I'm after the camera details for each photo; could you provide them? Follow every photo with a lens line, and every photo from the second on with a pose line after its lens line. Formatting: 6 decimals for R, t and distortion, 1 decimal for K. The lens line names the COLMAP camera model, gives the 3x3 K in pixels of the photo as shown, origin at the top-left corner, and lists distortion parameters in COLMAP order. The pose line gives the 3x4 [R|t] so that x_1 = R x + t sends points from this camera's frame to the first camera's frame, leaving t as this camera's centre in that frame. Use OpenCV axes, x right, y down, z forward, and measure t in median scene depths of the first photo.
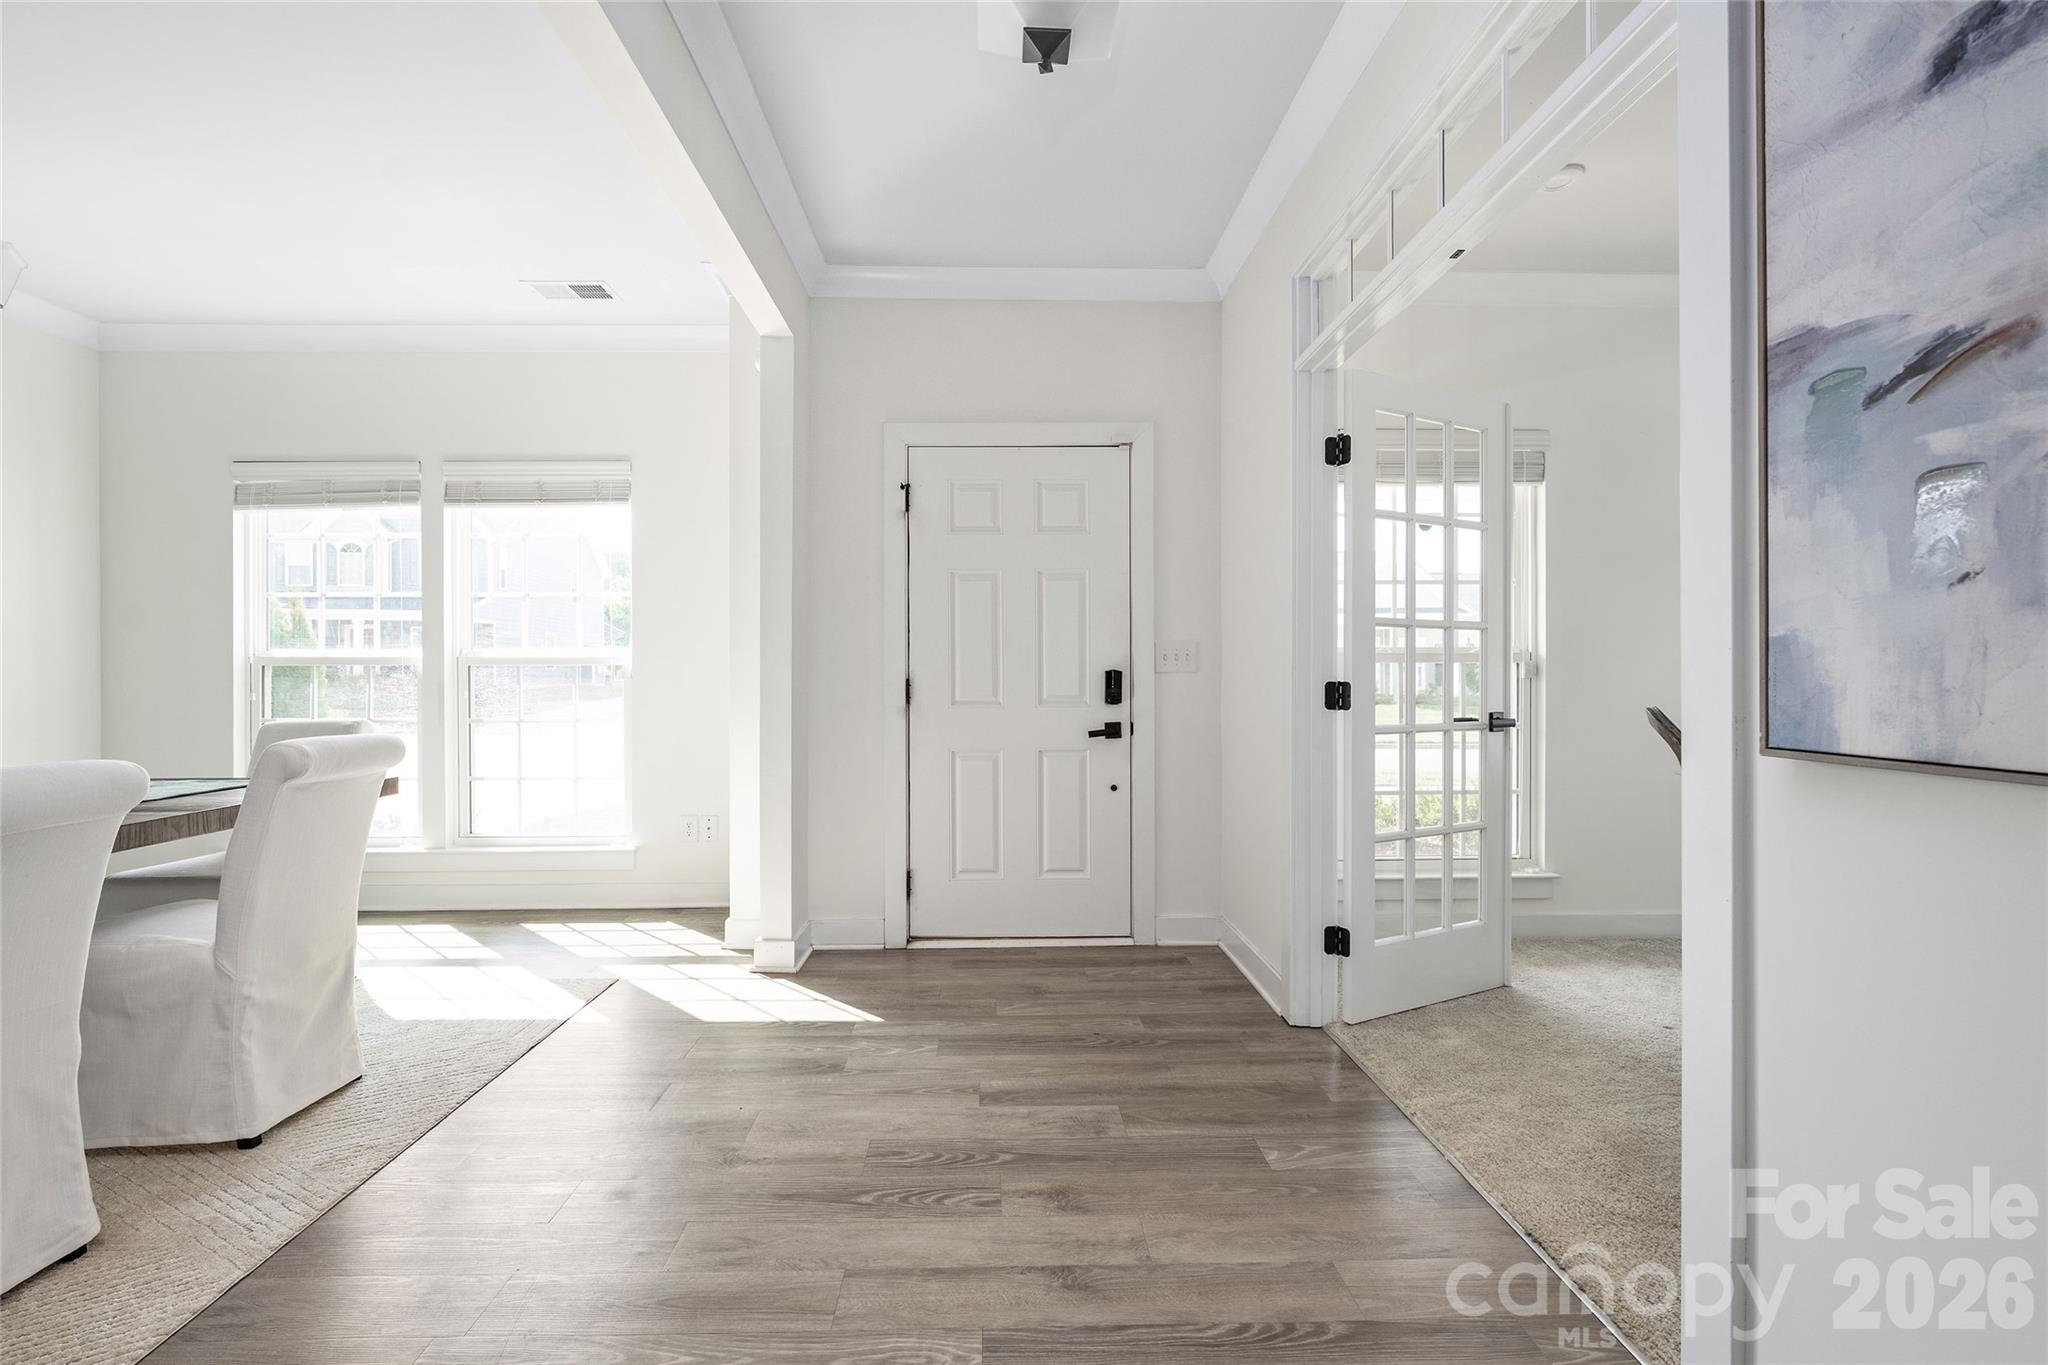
lens RADIAL K [[852.4, 0, 1015.3], [0, 852.4, 677.7], [0, 0, 1]] dist [0.003411, -0.000298]
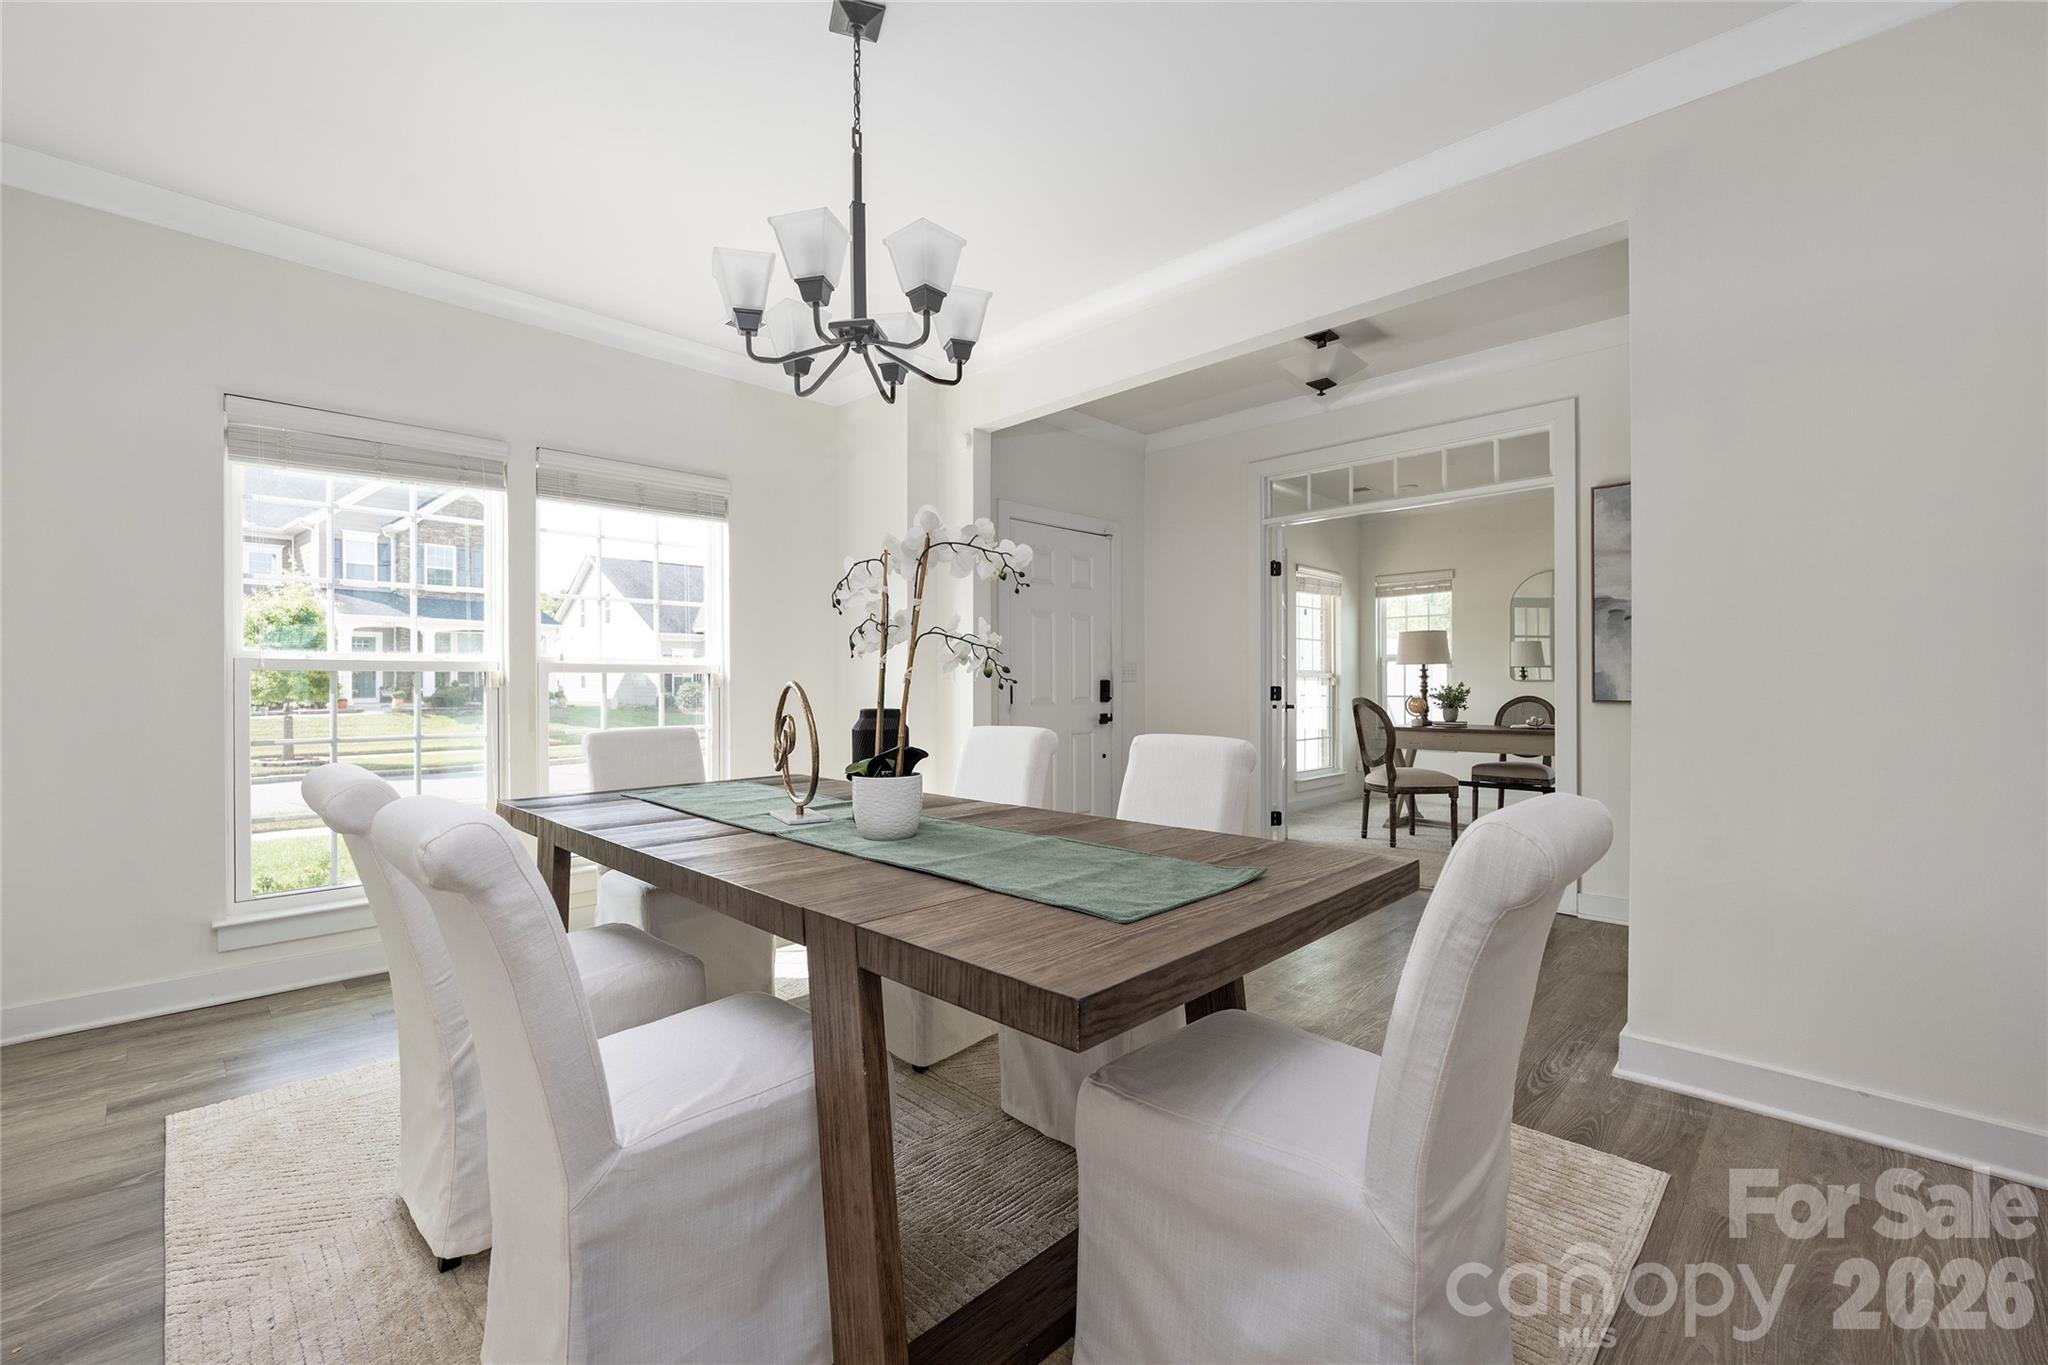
lens RADIAL K [[852.4, 0, 1005.7], [0, 852.4, 685.4], [0, 0, 1]] dist [0.003411, -0.000298]
pose [[0.724152, -0.002844, 0.689634, -1.068772], [0.003956, 0.999992, -0.000030, 0.000101], [-0.689629, 0.002750, 0.724158, 0.009319]]
